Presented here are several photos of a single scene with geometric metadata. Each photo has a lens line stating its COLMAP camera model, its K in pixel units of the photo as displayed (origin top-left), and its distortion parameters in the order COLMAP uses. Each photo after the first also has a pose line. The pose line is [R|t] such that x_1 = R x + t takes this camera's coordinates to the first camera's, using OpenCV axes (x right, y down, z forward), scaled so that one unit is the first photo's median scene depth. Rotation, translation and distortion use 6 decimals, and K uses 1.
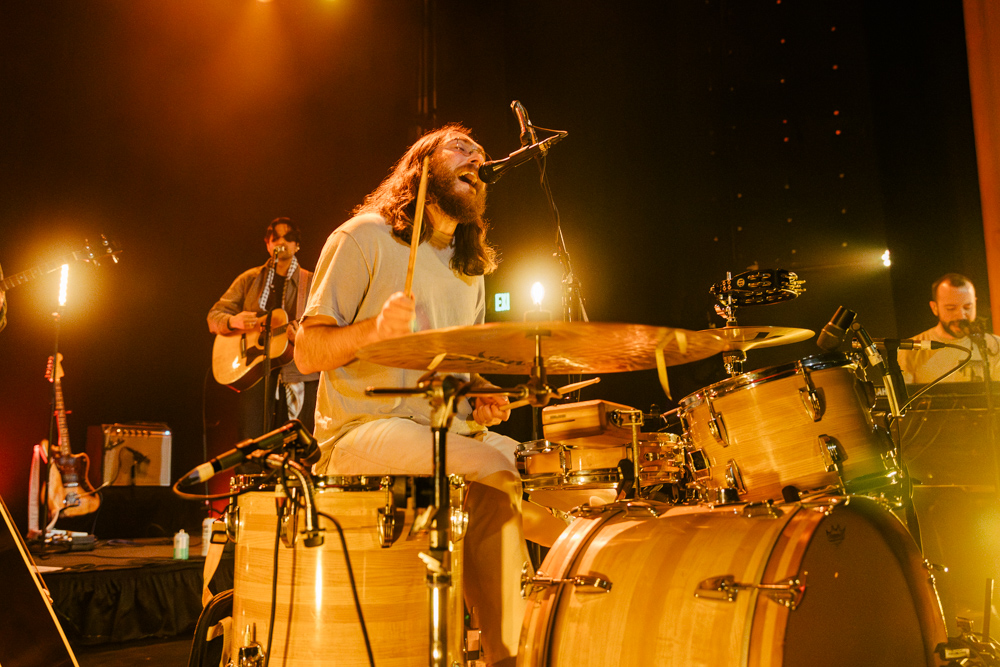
lens RADIAL K [[938.6, 0, 500.0], [0, 938.6, 333.5], [0, 0, 1]] dist [-0.009910, -0.003678]
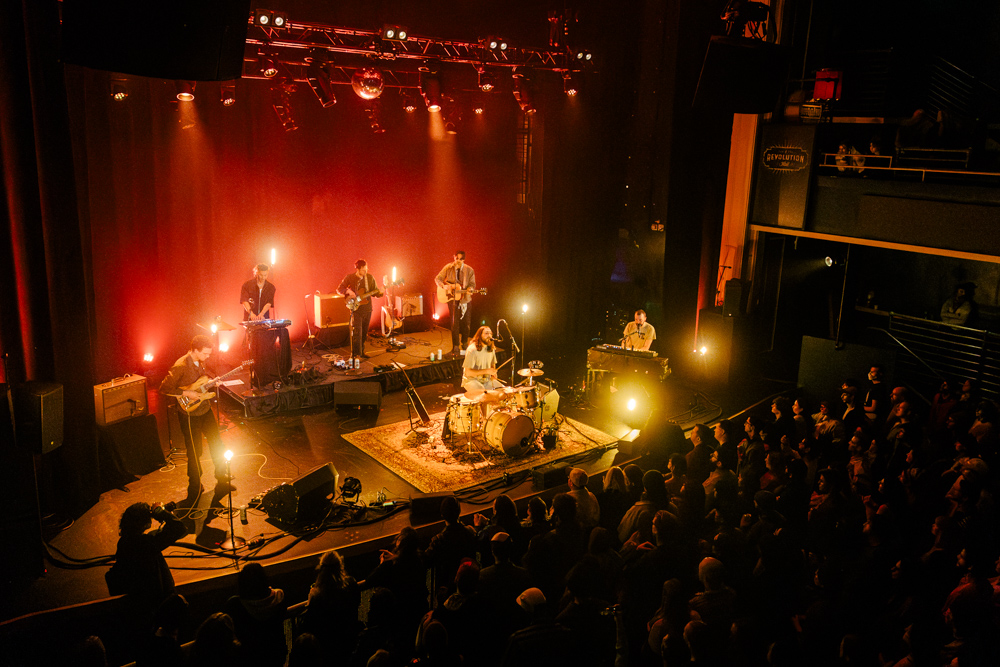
lens RADIAL K [[679.2, 0, 500.0], [0, 679.2, 333.5], [0, 0, 1]] dist [-0.003358, -0.001741]
pose [[0.987837, 0.073238, -0.137166, 0.588116], [-0.012493, 0.916664, 0.399465, -1.985028], [0.154991, -0.392892, 0.906429, -2.887479]]
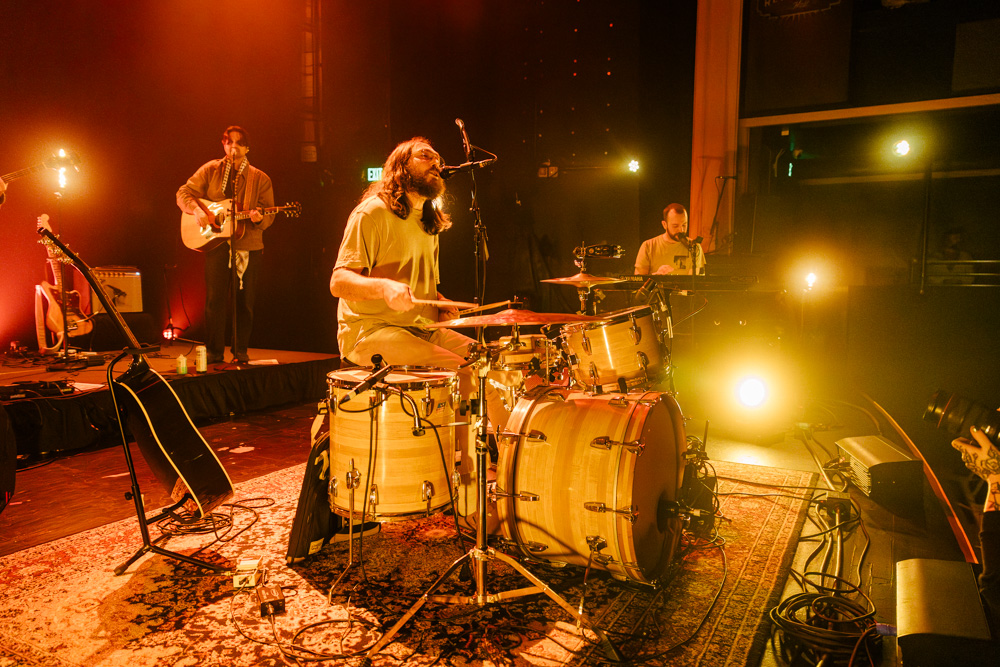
lens RADIAL K [[679.2, 0, 500.0], [0, 679.2, 333.5], [0, 0, 1]] dist [-0.003358, -0.001741]
pose [[0.968546, -0.004683, 0.248790, -0.271916], [-0.057201, 0.968857, 0.240925, -0.237765], [-0.242170, -0.247578, 0.938114, -0.239445]]
